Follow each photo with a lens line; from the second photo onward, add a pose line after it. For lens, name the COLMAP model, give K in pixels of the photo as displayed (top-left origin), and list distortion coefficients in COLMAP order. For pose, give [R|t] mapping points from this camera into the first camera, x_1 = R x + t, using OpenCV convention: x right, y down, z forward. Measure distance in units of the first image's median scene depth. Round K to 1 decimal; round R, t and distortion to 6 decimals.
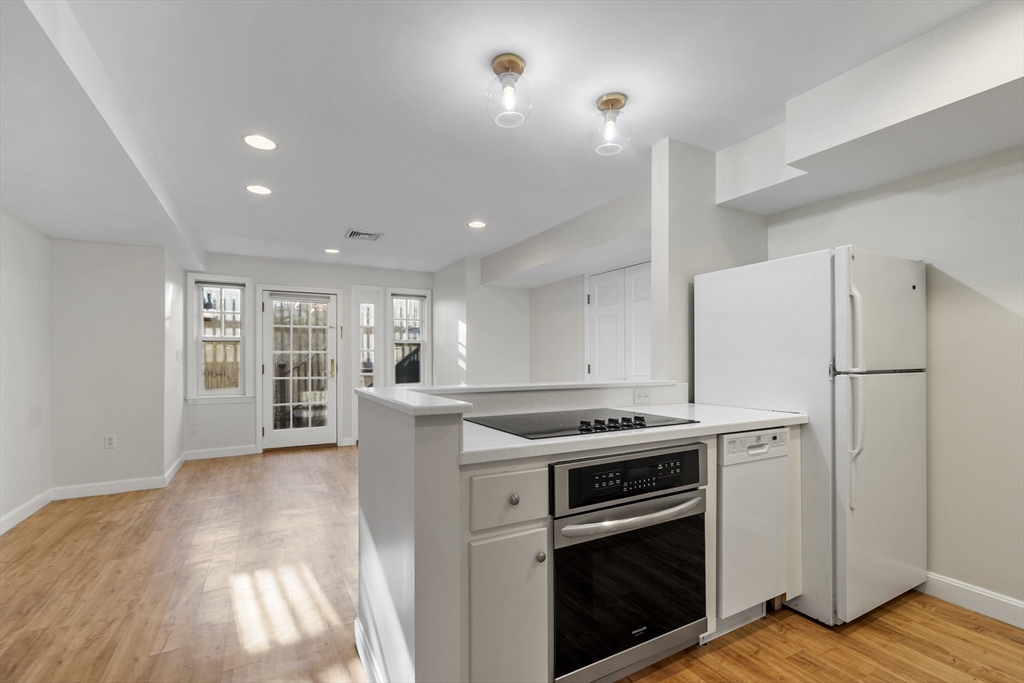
lens RADIAL K [[459.9, 0, 509.1], [0, 459.9, 358.2], [0, 0, 1]] dist [0.012552, 0.000388]
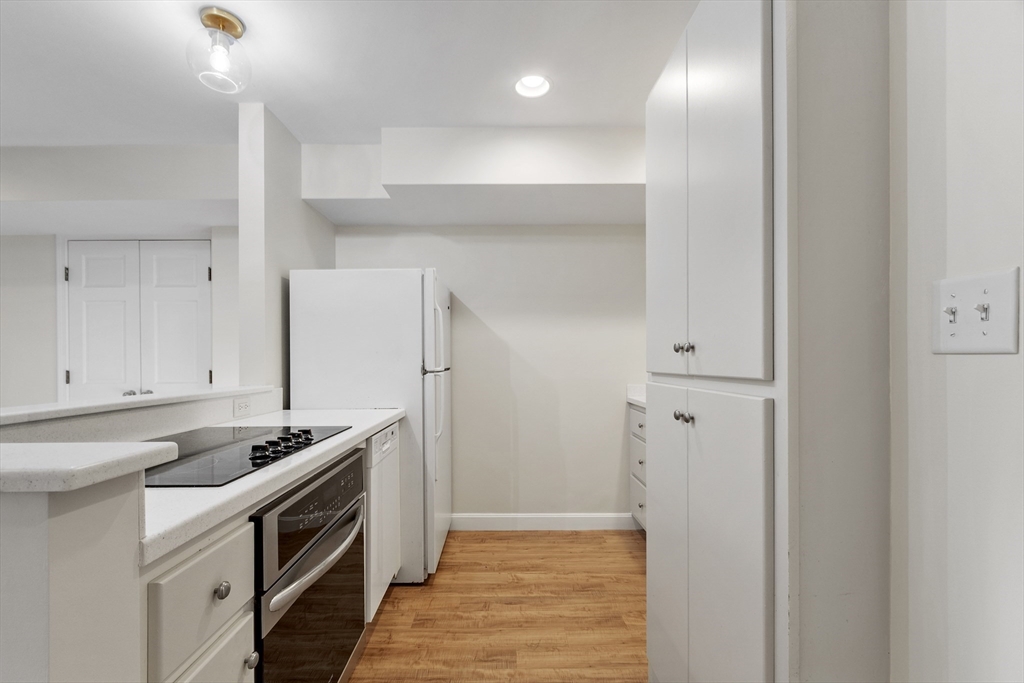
lens RADIAL K [[446.0, 0, 509.2], [0, 446.0, 361.0], [0, 0, 1]] dist [0.002603, -0.000242]
pose [[0.473229, -0.001938, 0.880938, -0.212703], [0.002782, 0.999996, 0.000705, 0.003065], [-0.880935, 0.002117, 0.473232, 0.249524]]
